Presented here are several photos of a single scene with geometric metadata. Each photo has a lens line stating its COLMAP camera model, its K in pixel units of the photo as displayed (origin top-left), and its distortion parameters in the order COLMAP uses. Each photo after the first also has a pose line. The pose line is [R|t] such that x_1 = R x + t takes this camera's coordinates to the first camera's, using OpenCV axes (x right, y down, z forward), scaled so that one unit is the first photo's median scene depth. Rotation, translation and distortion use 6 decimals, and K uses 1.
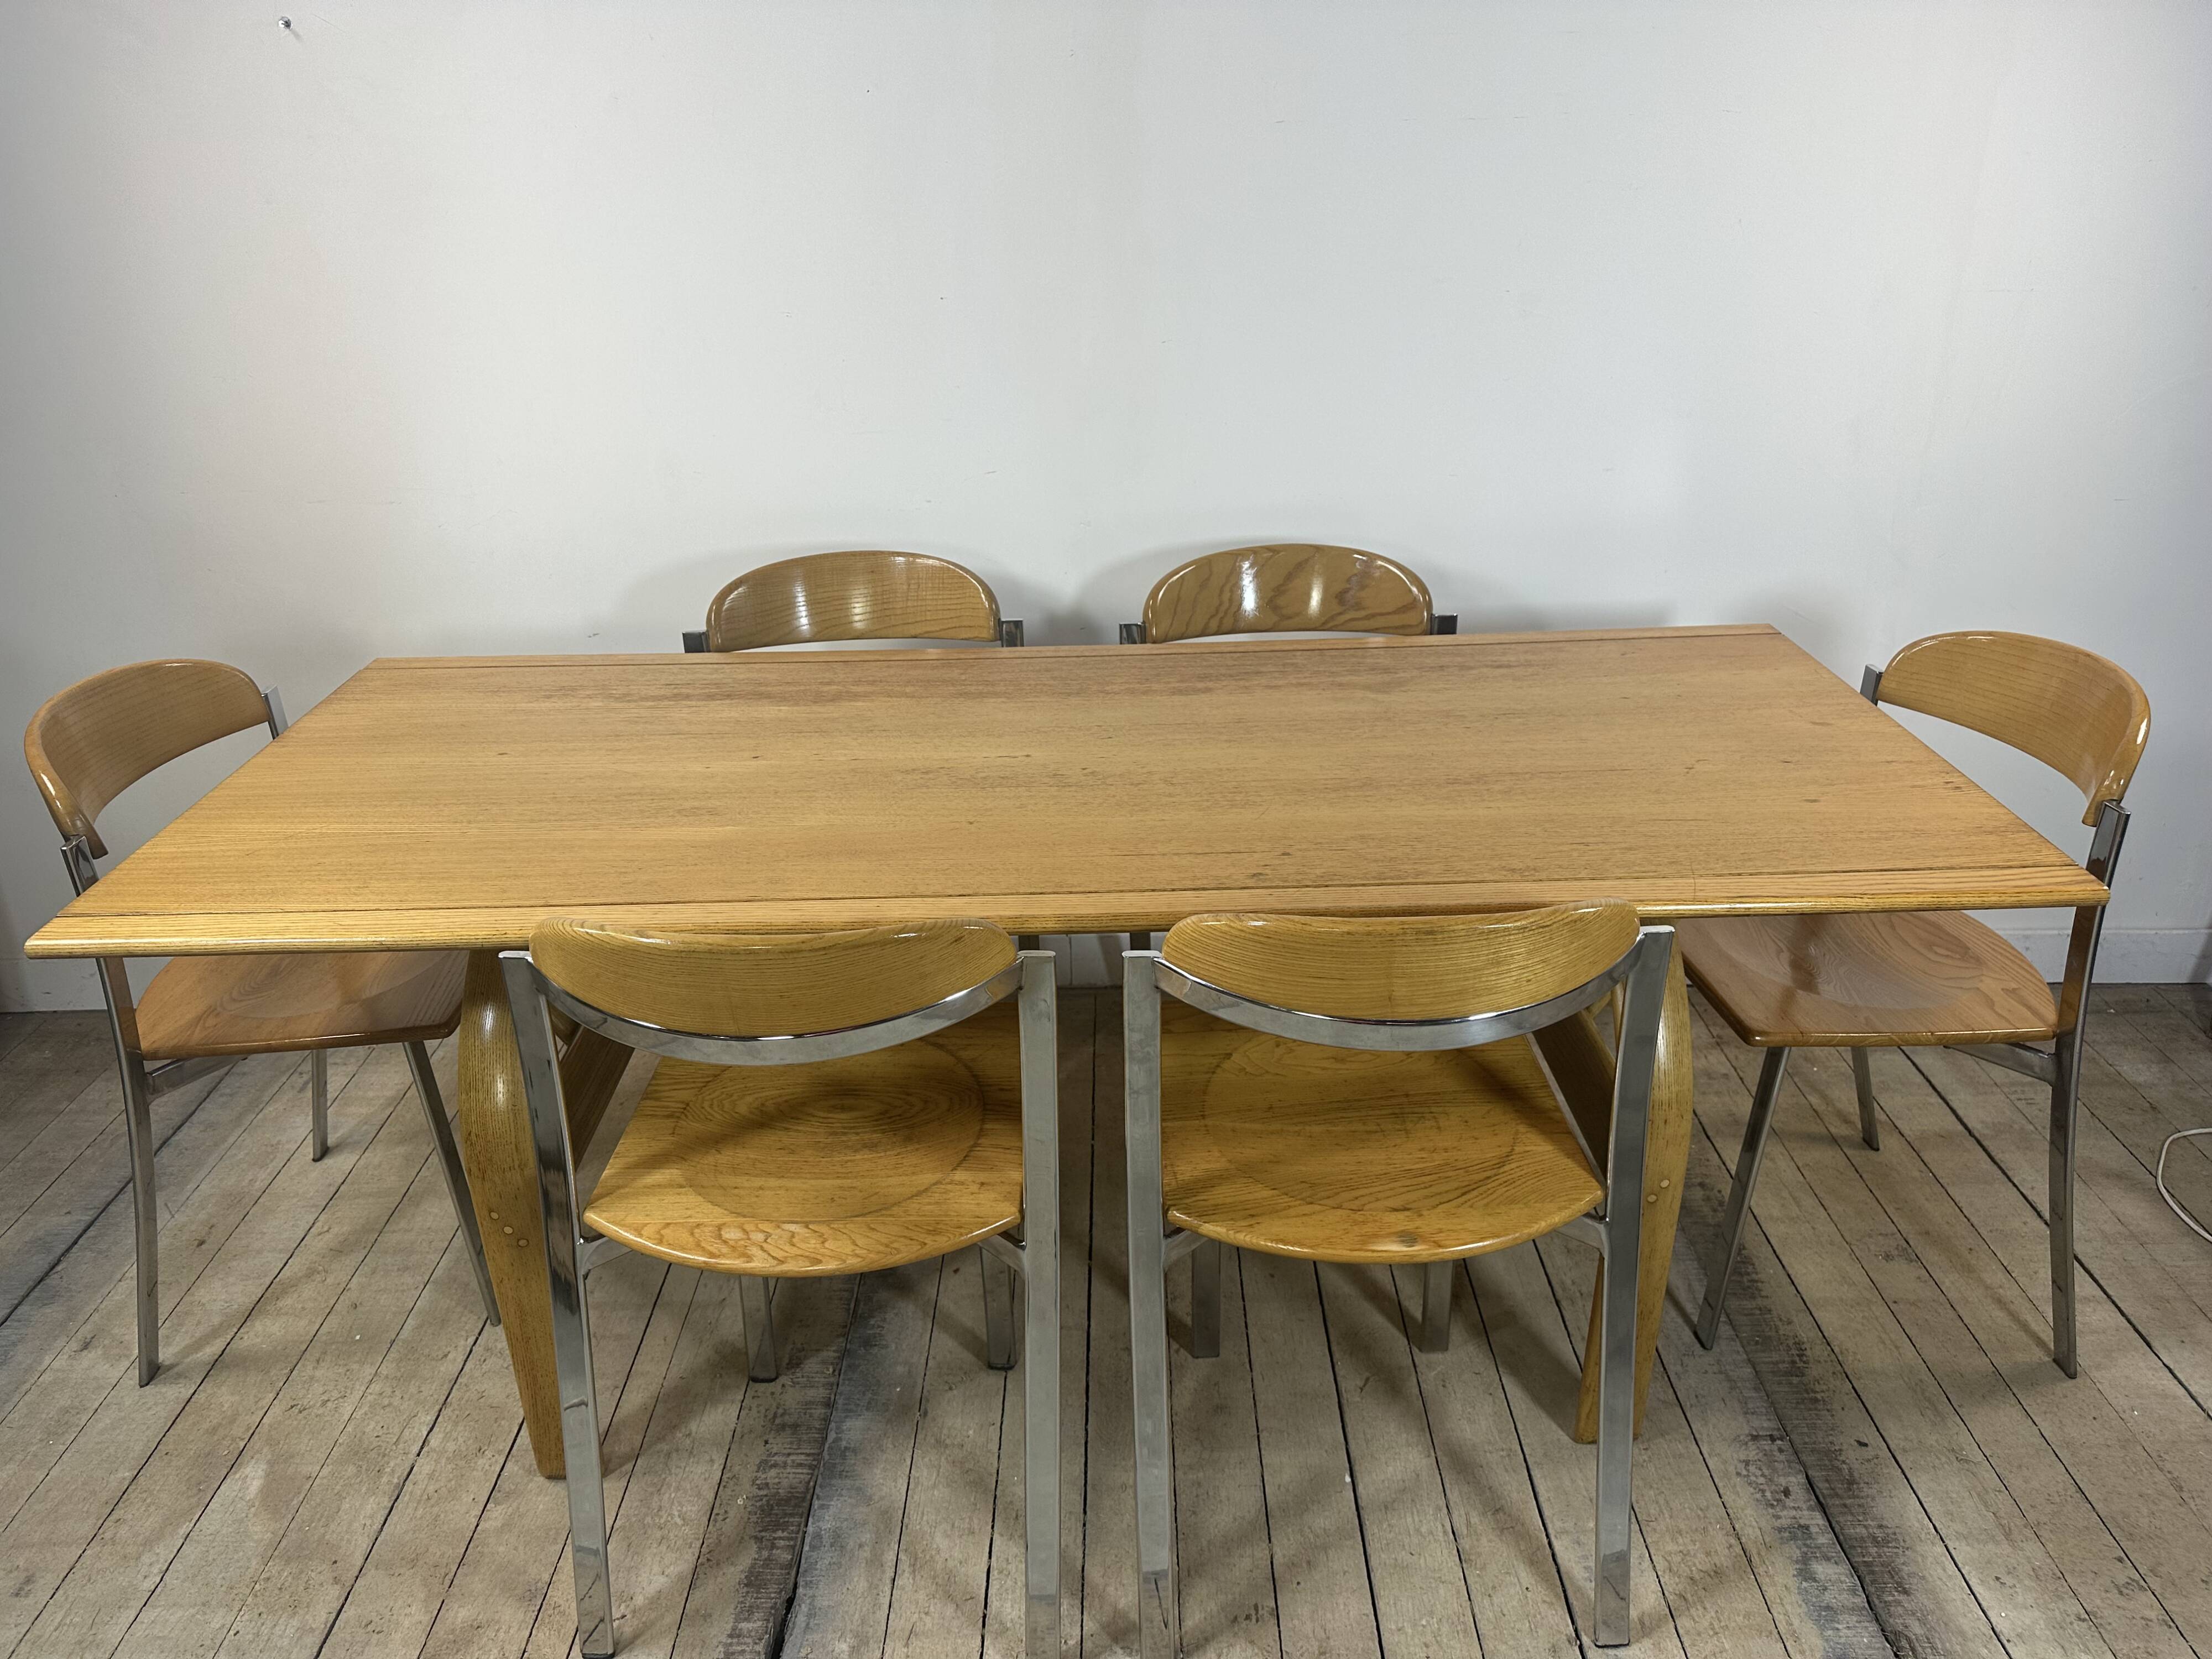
lens RADIAL K [[1588.4, 0, 1101.9], [0, 1588.4, 829.8], [0, 0, 1]] dist [0.013070, -0.017058]
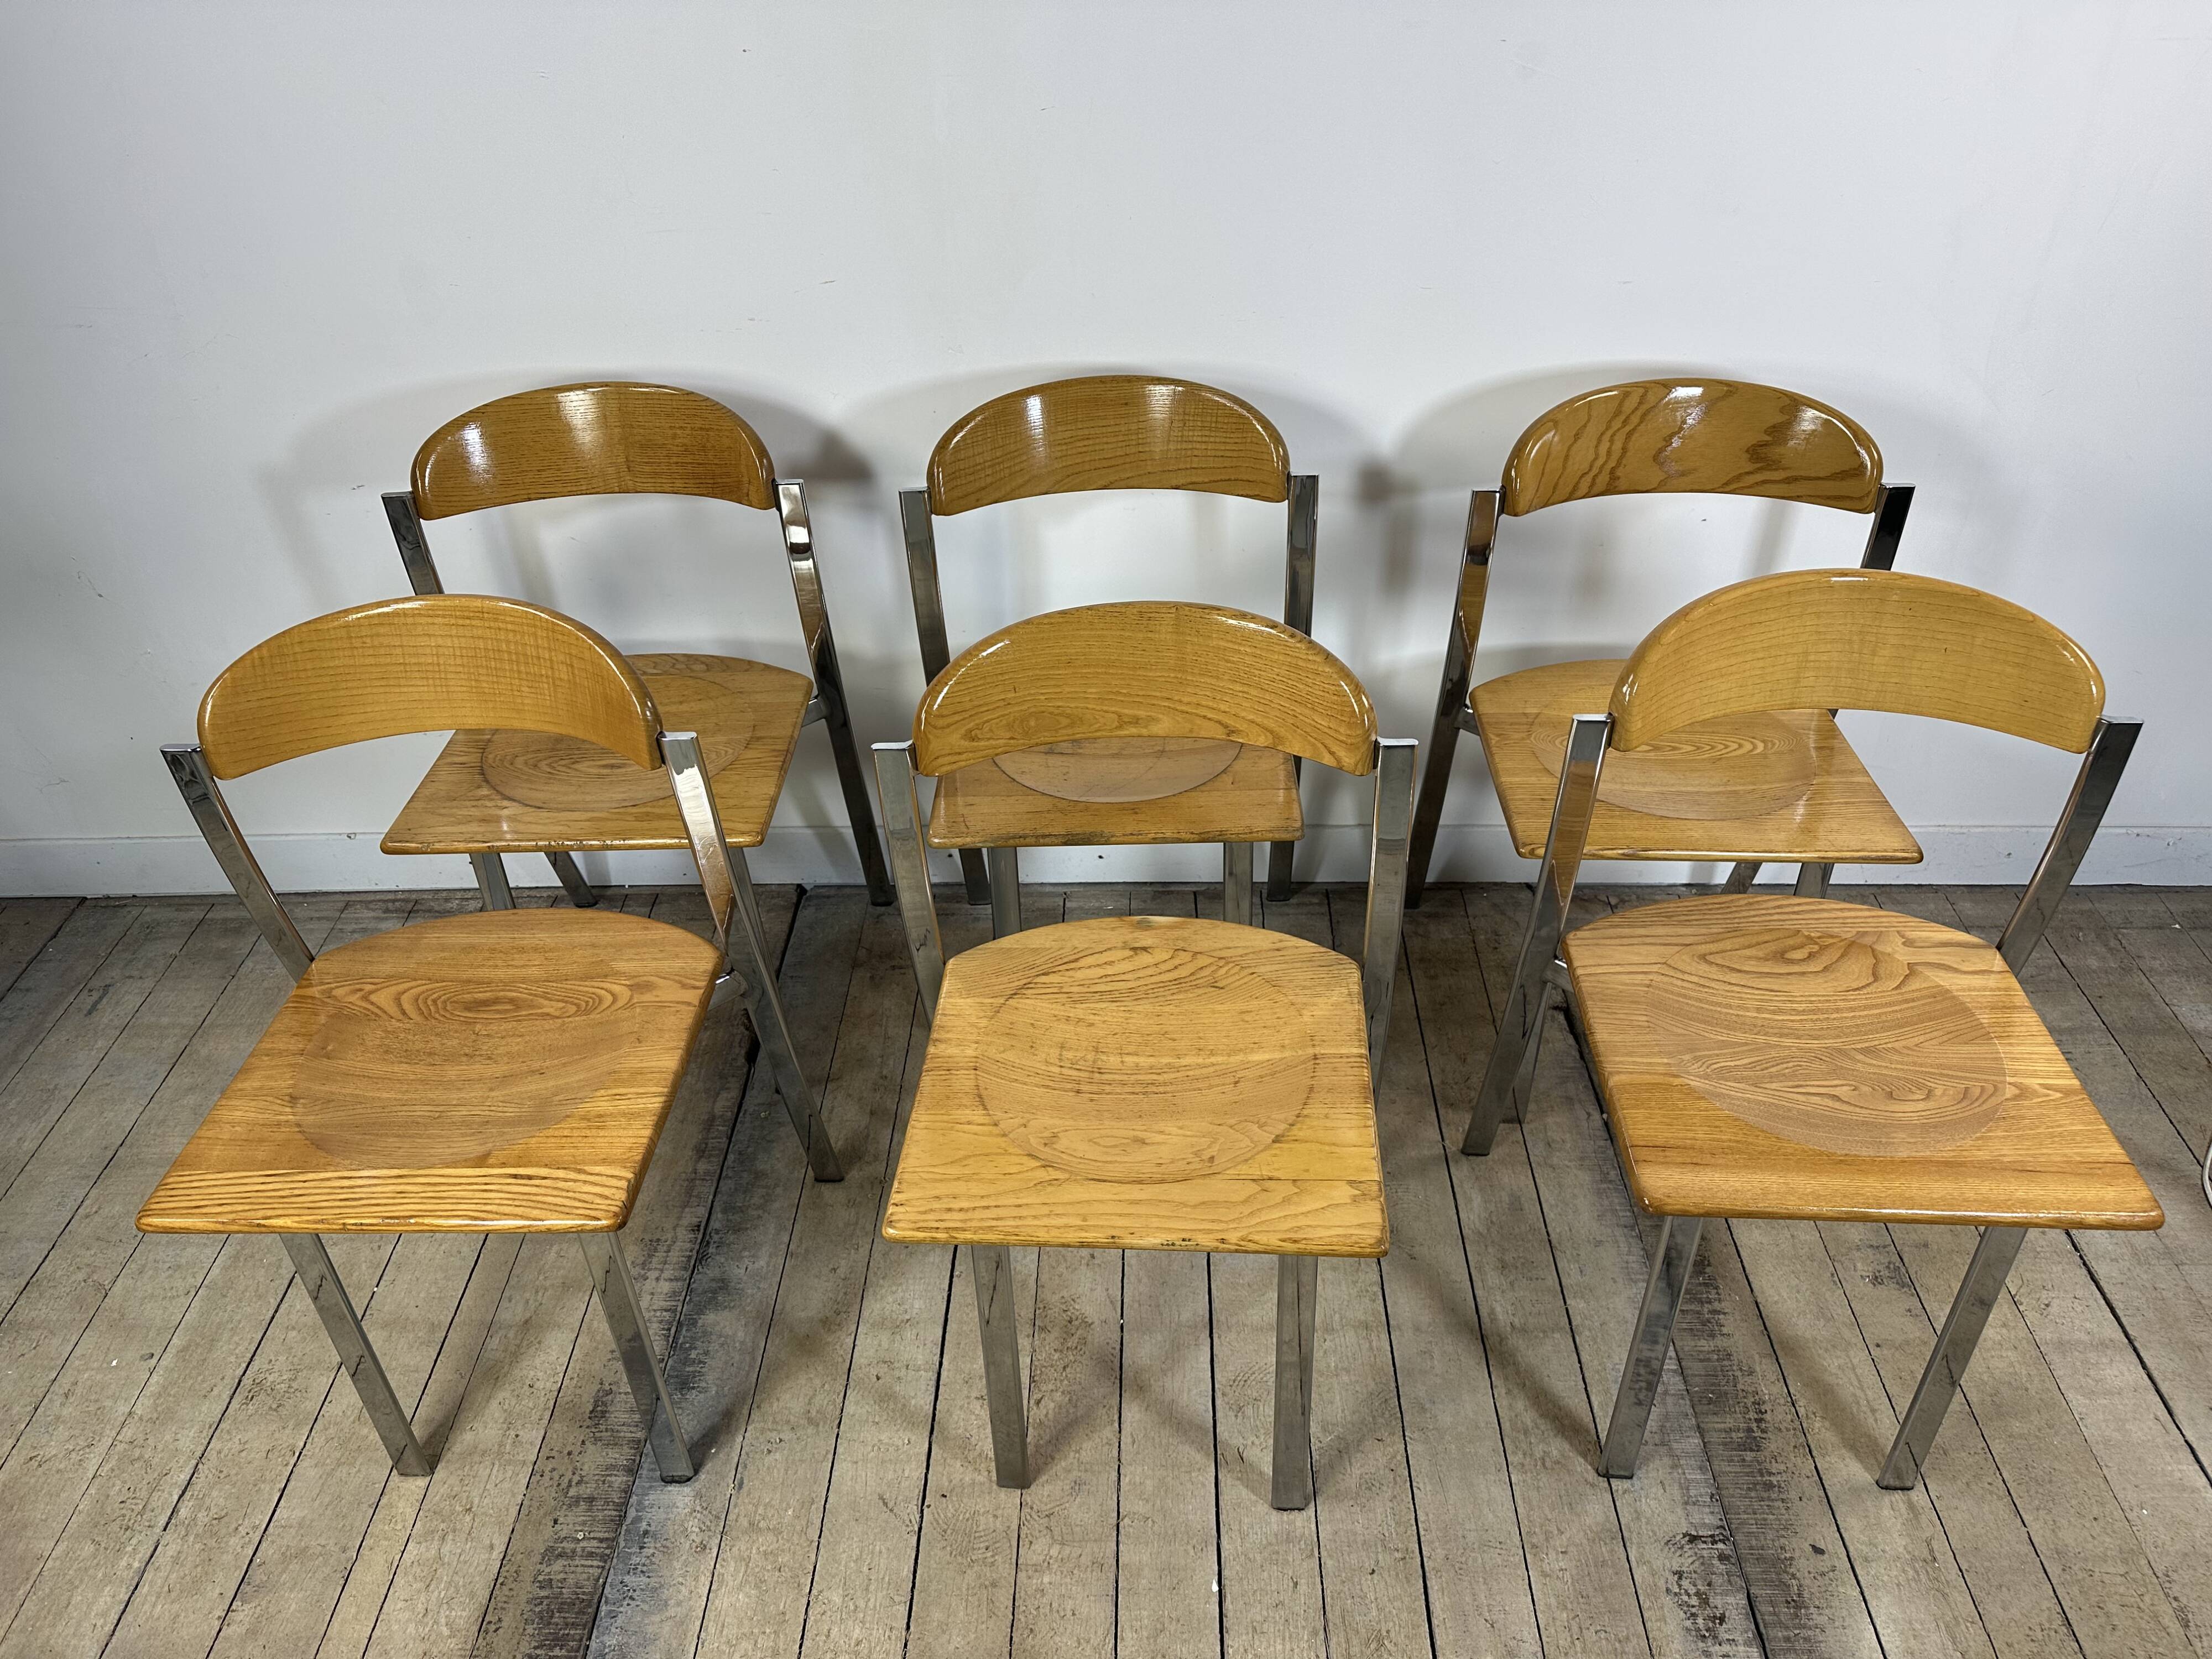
lens RADIAL K [[1588.4, 0, 1109.1], [0, 1588.4, 825.1], [0, 0, 1]] dist [0.013070, -0.017058]
pose [[0.999829, 0.003516, -0.018158, 0.110532], [0.000504, 0.976216, 0.216801, -0.183168], [0.018489, -0.216773, 0.976047, 0.241749]]
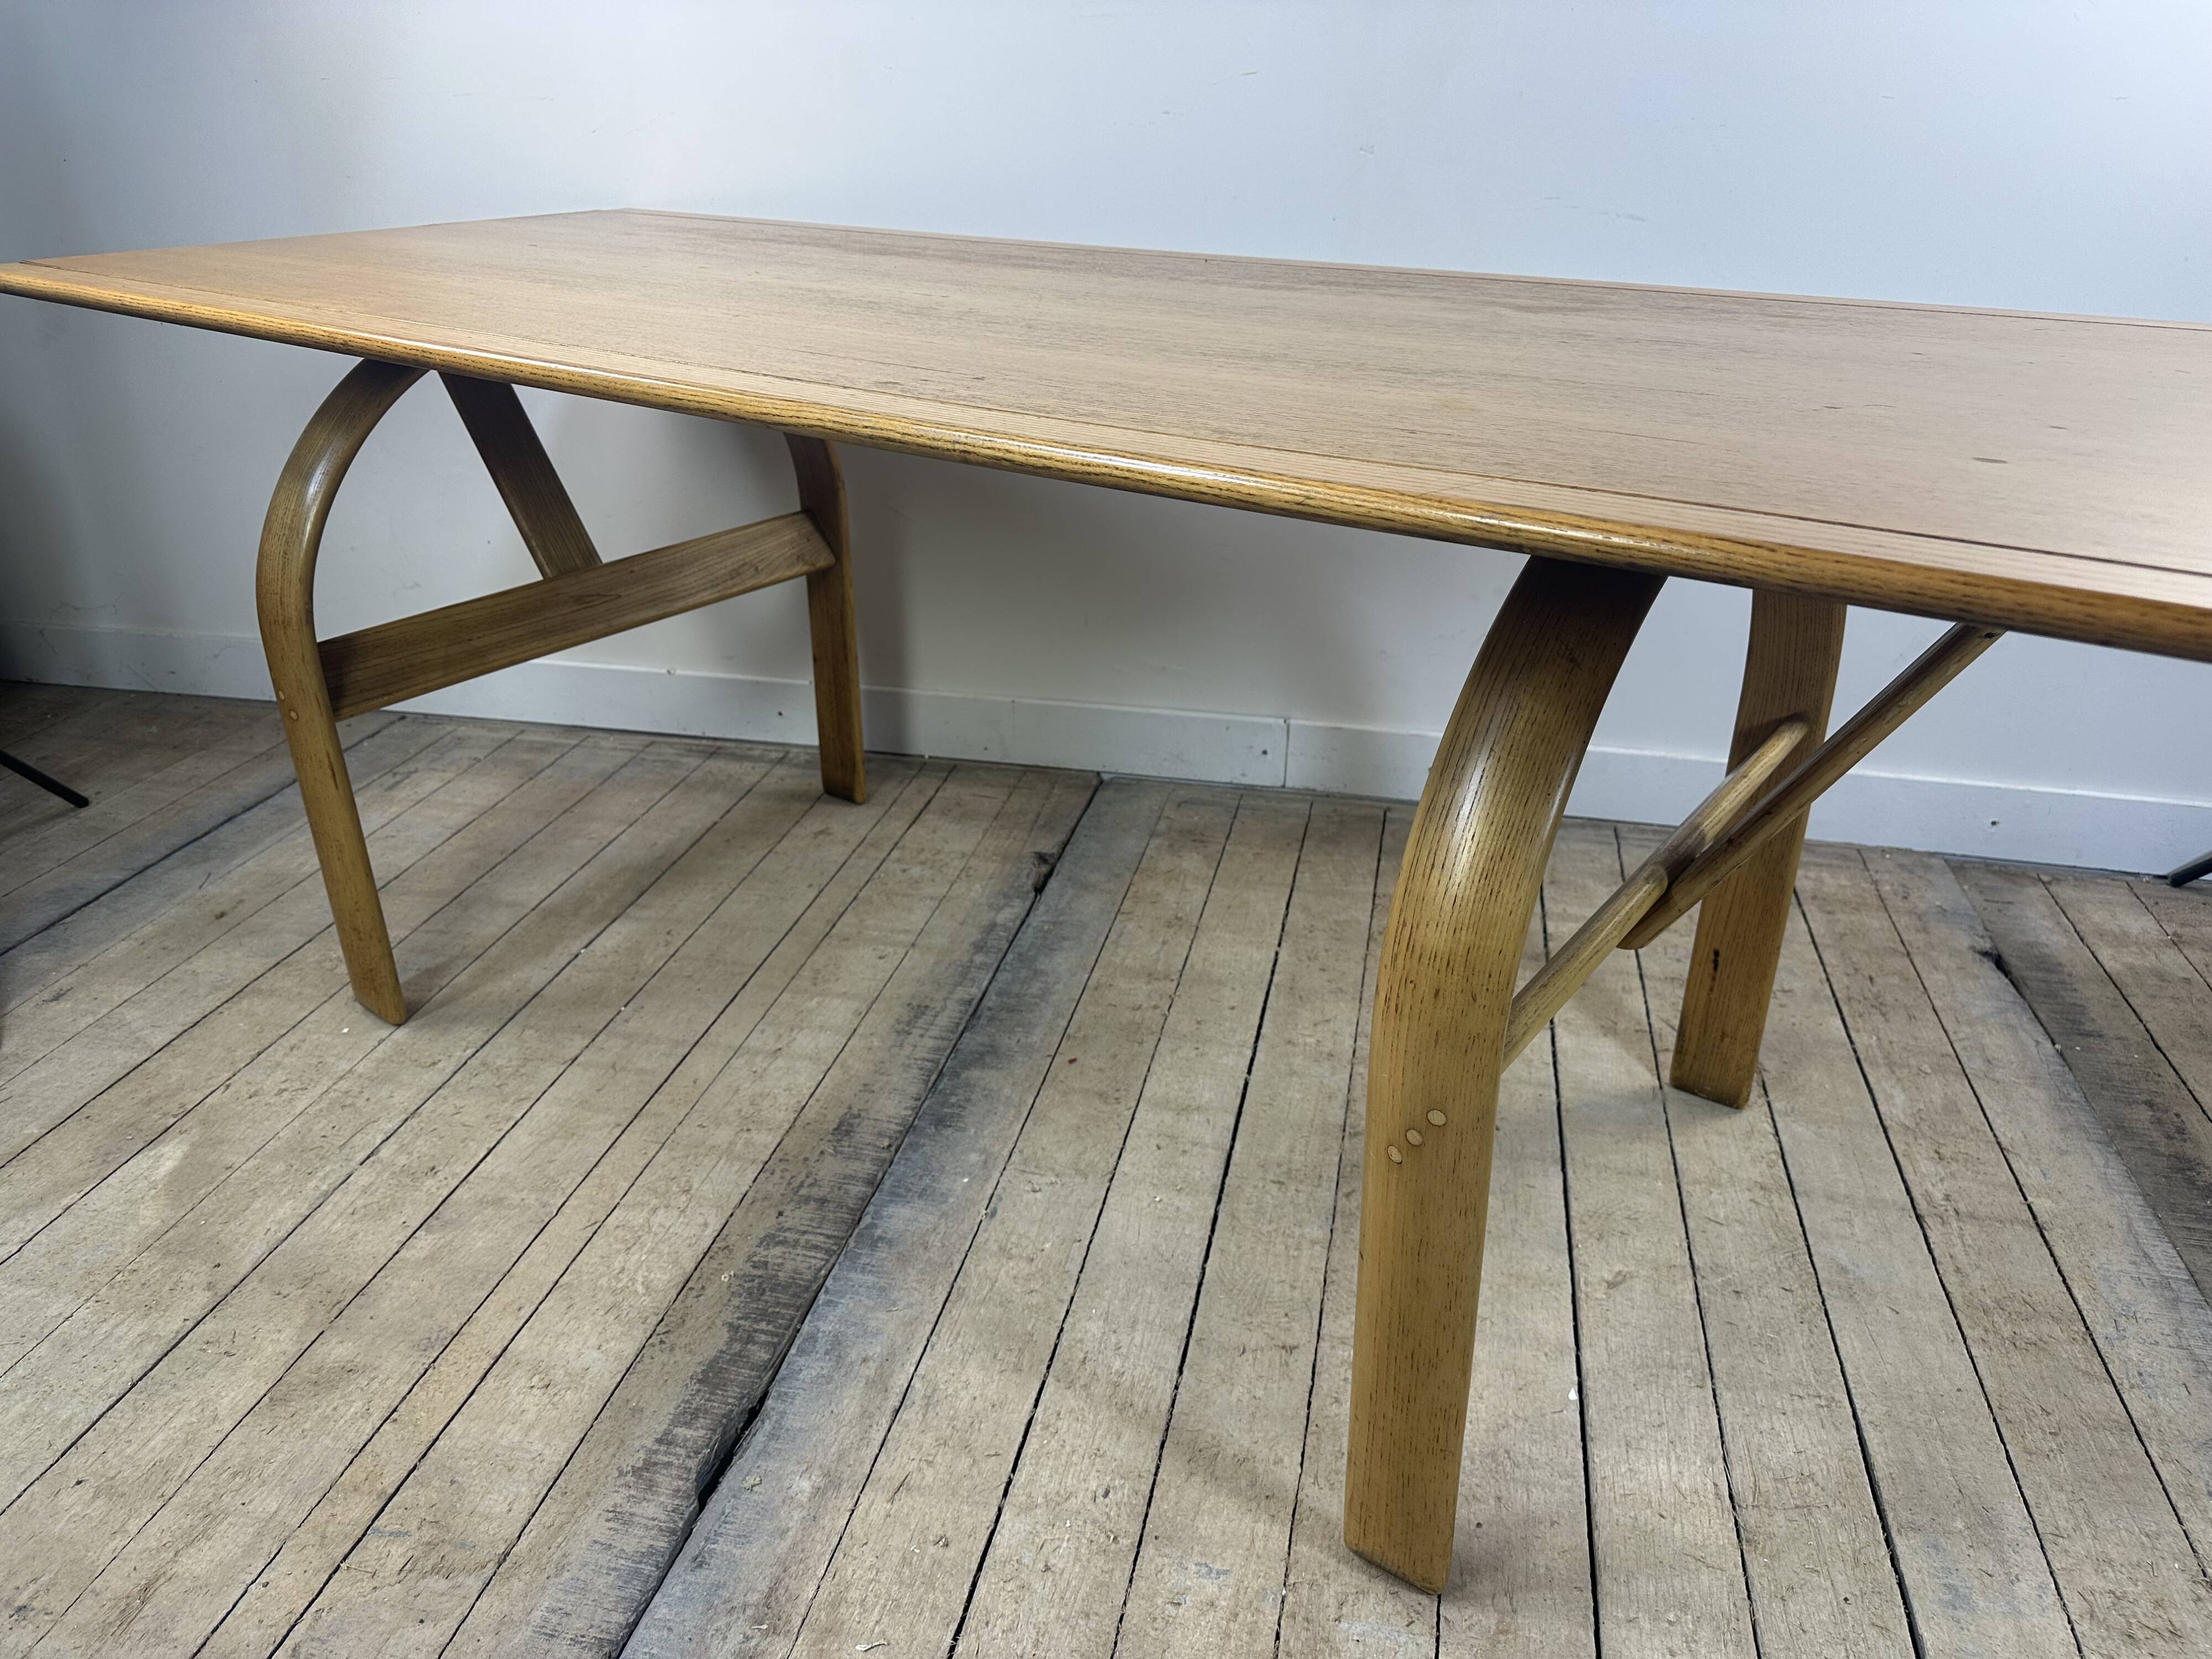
lens RADIAL K [[1588.4, 0, 1105.2], [0, 1588.4, 825.4], [0, 0, 1]] dist [0.013070, -0.017058]
pose [[0.977976, 0.113058, -0.175445, 0.050923], [-0.112221, 0.993574, 0.014719, 0.178745], [0.175982, 0.005293, 0.984379, 0.297375]]
